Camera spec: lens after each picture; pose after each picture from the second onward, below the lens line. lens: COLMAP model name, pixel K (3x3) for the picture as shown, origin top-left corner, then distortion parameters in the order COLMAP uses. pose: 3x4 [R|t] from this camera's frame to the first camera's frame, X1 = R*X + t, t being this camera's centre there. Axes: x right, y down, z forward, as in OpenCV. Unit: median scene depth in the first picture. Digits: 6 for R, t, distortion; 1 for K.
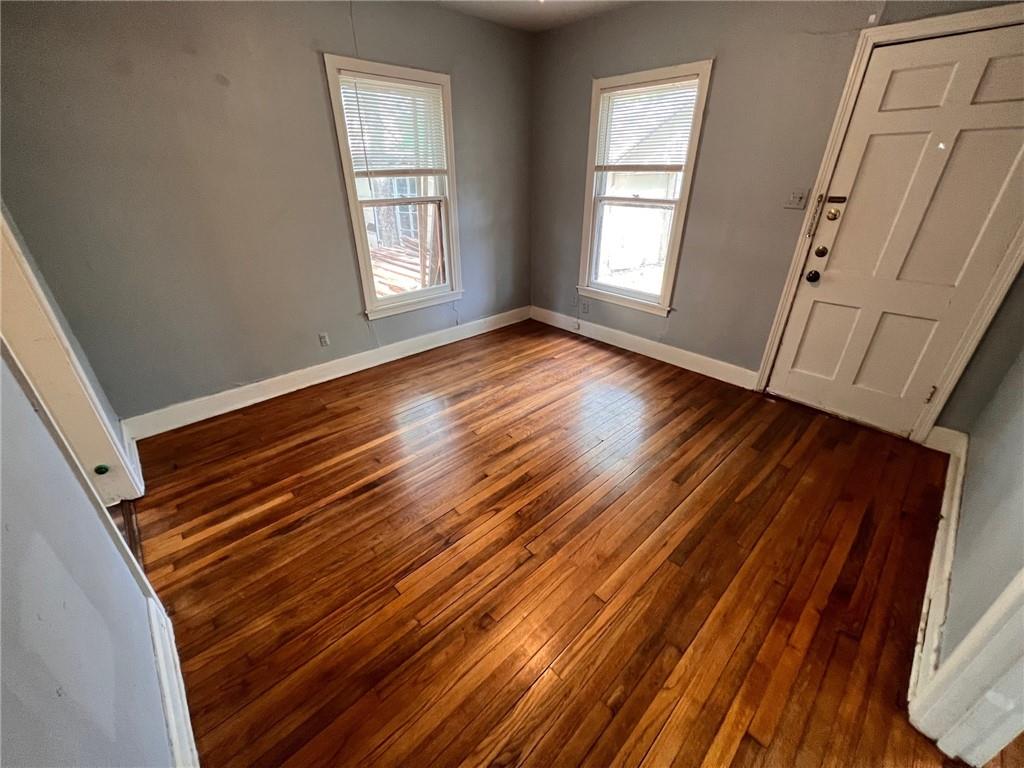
lens RADIAL K [[412.0, 0, 512.7], [0, 412.0, 386.2], [0, 0, 1]] dist [0.001837, 0.000195]
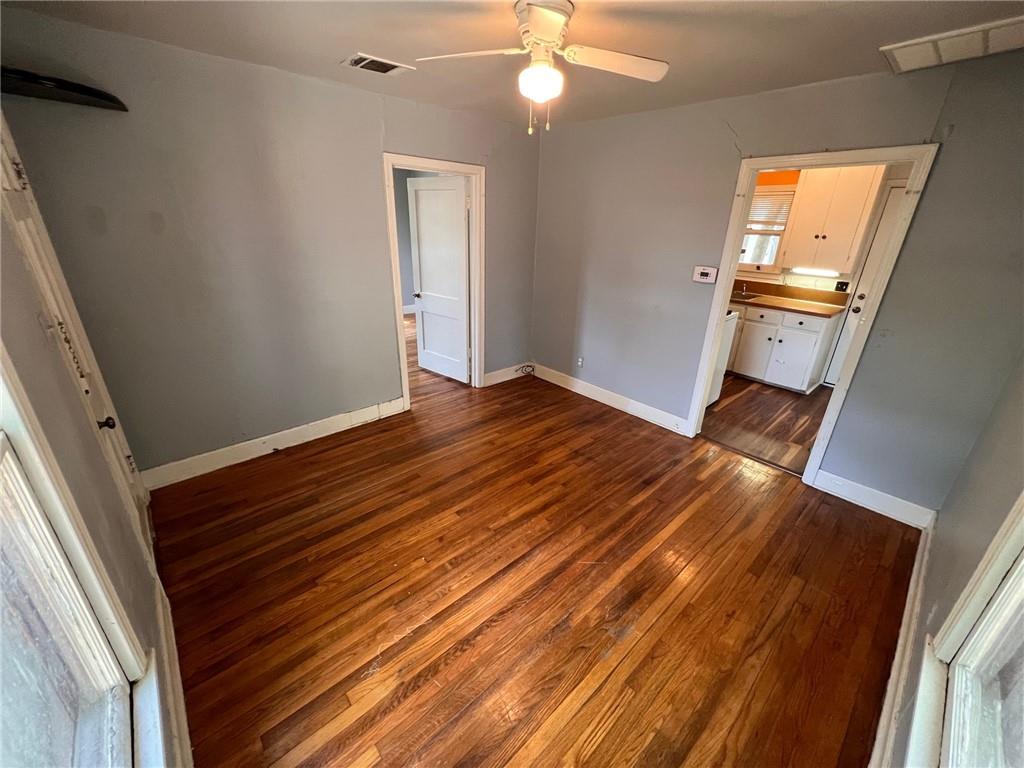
lens RADIAL K [[412.0, 0, 512.7], [0, 412.0, 386.2], [0, 0, 1]] dist [0.001837, 0.000195]
pose [[-0.999488, -0.031969, 0.001469, 0.086045], [-0.019461, 0.643606, 0.765109, -0.828027], [-0.025406, 0.764689, -0.643899, 1.383407]]
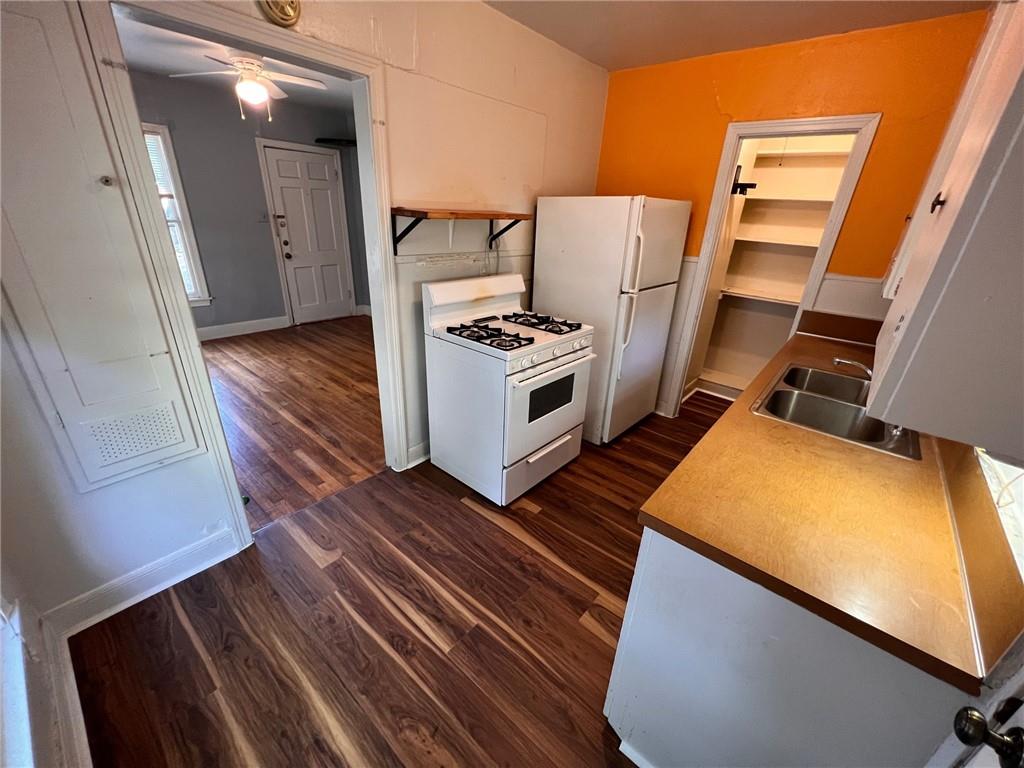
lens RADIAL K [[409.2, 0, 512.5], [0, 409.2, 386.9], [0, 0, 1]] dist [0.000779, -0.000075]
pose [[-0.108018, -0.403886, 0.908410, -1.410506], [0.412738, 0.813067, 0.410573, -0.123587], [-0.904422, 0.419284, 0.078873, 0.158757]]
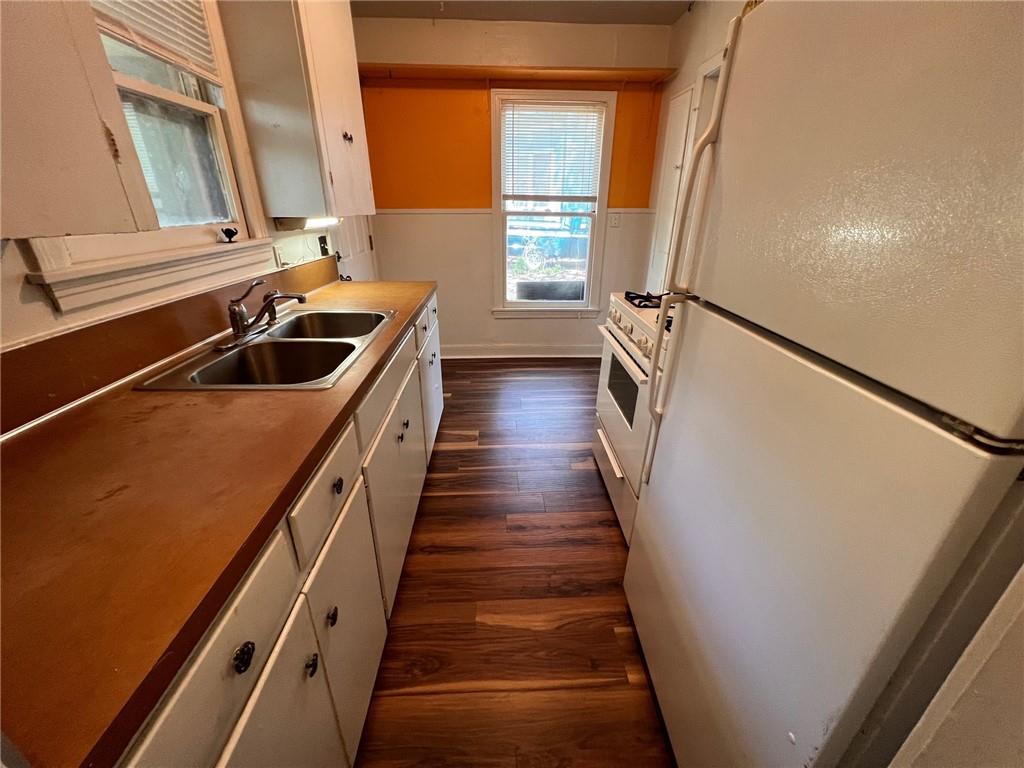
lens RADIAL K [[409.2, 0, 512.5], [0, 409.2, 386.9], [0, 0, 1]] dist [0.000779, -0.000075]
pose [[0.756107, 0.267730, -0.597179, -0.340721], [-0.305466, 0.951372, 0.039764, 0.325484], [0.578785, 0.152352, 0.801122, -0.507005]]
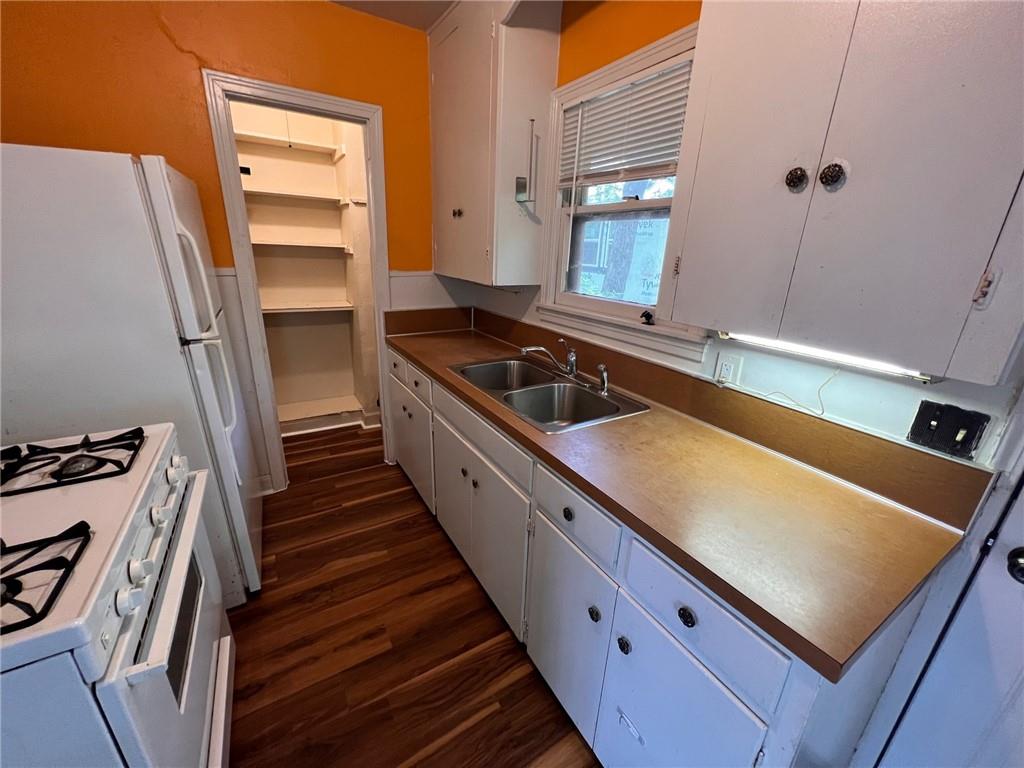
lens RADIAL K [[409.2, 0, 512.5], [0, 409.2, 386.9], [0, 0, 1]] dist [0.000779, -0.000075]
pose [[-0.977686, -0.104517, 0.182228, -0.966576], [0.058538, 0.697545, 0.714146, -0.102941], [-0.201753, 0.708877, -0.675861, 0.209865]]
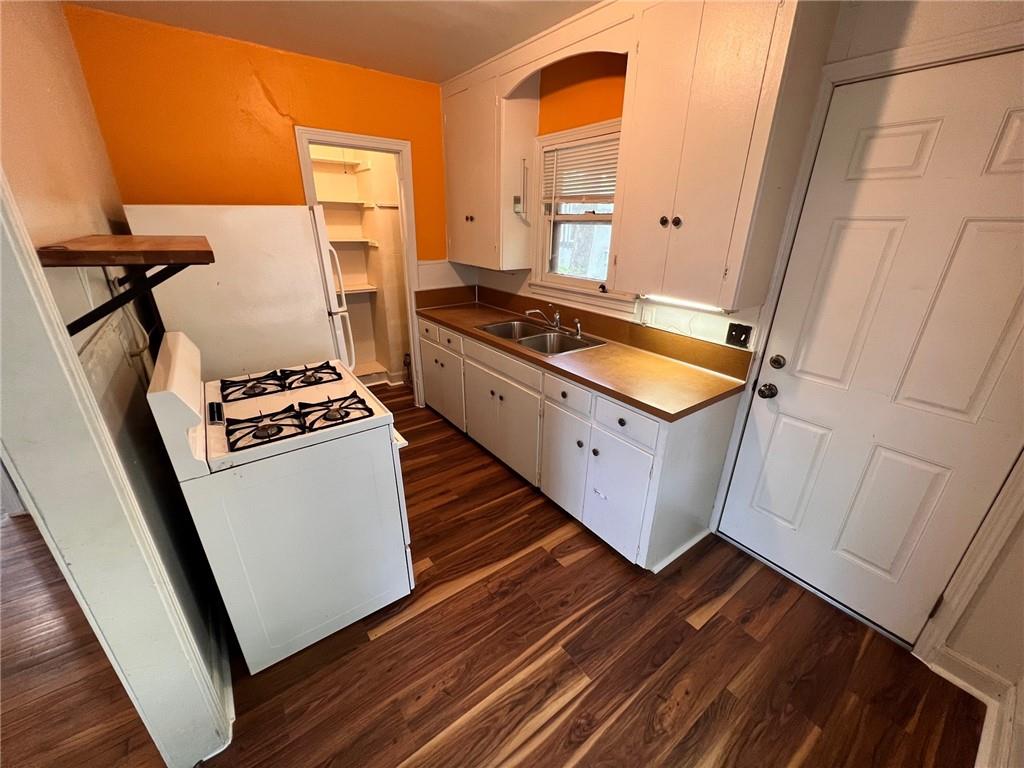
lens RADIAL K [[409.2, 0, 512.5], [0, 409.2, 386.9], [0, 0, 1]] dist [0.000779, -0.000075]
pose [[-0.992748, -0.059121, 0.104667, -0.941468], [0.041095, 0.651327, 0.757683, -0.331160], [-0.112967, 0.756490, -0.644175, 0.526568]]
